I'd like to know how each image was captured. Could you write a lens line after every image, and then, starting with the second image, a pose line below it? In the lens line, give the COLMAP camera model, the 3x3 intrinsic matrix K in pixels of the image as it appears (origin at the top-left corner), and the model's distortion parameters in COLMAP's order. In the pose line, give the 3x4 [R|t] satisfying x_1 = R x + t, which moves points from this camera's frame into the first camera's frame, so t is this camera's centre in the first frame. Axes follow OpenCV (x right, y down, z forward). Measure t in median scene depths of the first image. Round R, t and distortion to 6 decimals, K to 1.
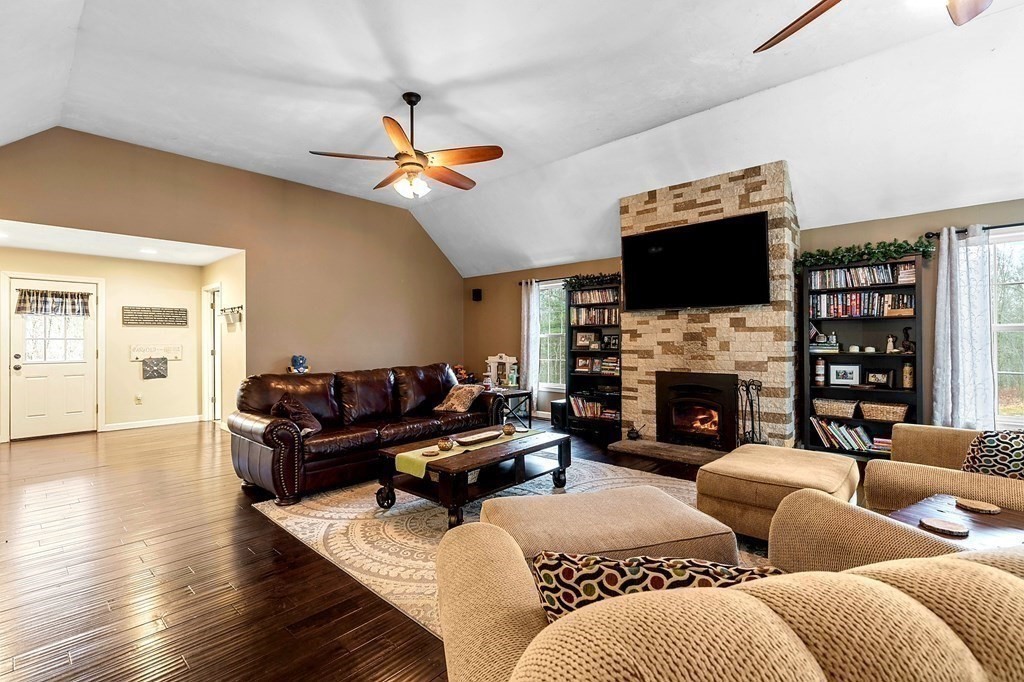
lens RADIAL K [[461.7, 0, 510.3], [0, 461.7, 338.8], [0, 0, 1]] dist [-0.001156, 0.000220]
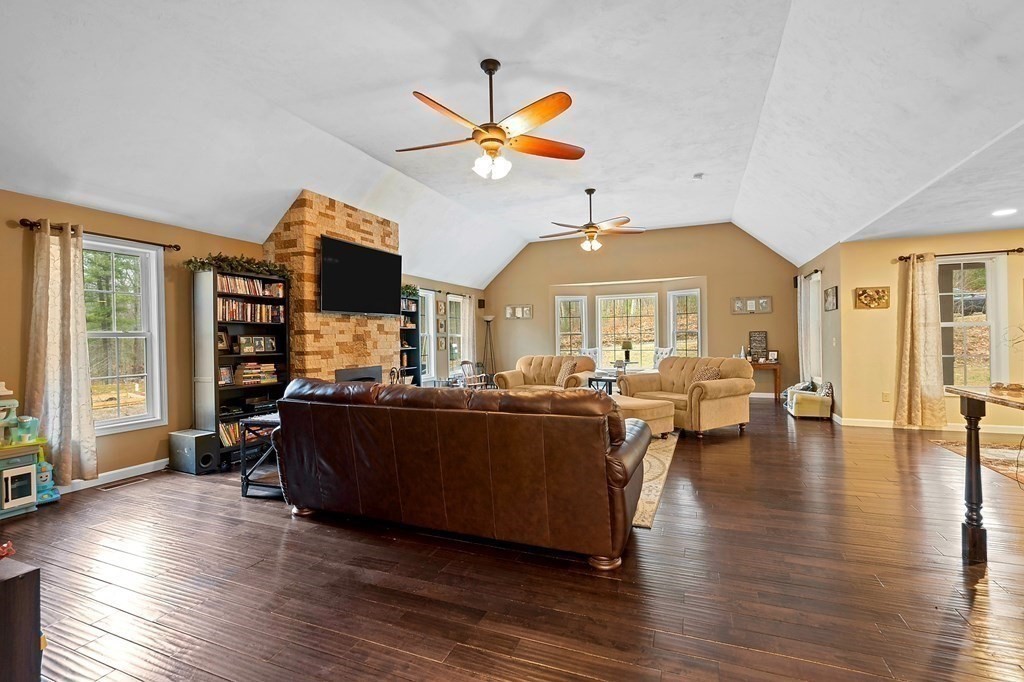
lens RADIAL K [[461.7, 0, 510.3], [0, 461.7, 338.8], [0, 0, 1]] dist [-0.001156, 0.000220]
pose [[-0.346453, 0.009735, 0.938017, -0.923149], [0.010436, 0.999924, -0.006523, 0.010485], [-0.938009, 0.007530, -0.346528, 1.113484]]
